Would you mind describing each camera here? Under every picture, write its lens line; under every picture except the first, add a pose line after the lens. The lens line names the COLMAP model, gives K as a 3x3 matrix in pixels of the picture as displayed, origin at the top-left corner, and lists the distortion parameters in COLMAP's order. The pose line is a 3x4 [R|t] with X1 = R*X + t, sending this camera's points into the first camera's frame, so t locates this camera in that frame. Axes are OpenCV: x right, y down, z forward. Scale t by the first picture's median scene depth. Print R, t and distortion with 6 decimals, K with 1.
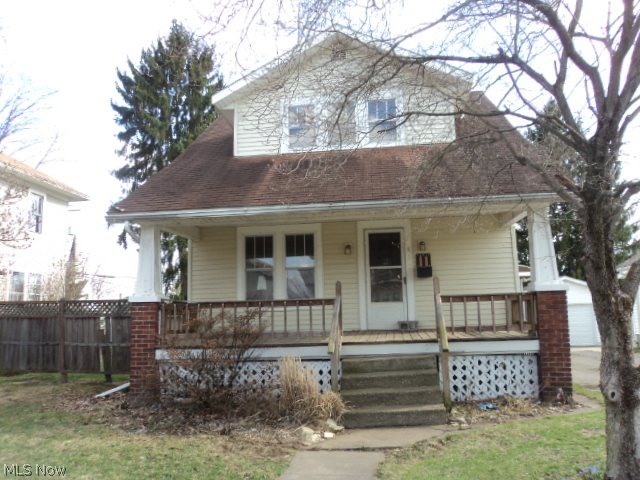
lens RADIAL K [[532.6, 0, 320.3], [0, 532.6, 244.3], [0, 0, 1]] dist [-0.002420, -0.001200]
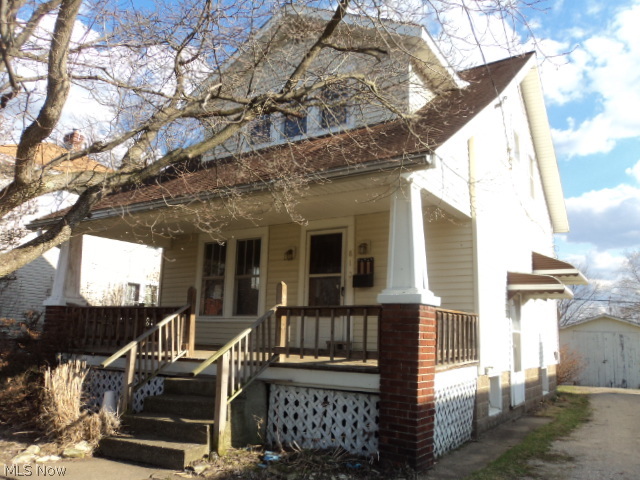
lens RADIAL K [[532.6, 0, 321.1], [0, 532.6, 237.9], [0, 0, 1]] dist [-0.002420, -0.001200]
pose [[0.880754, -0.032609, -0.472450, 0.524644], [0.009514, 0.998644, -0.051192, 0.028171], [0.473479, 0.040593, 0.879869, 0.266511]]
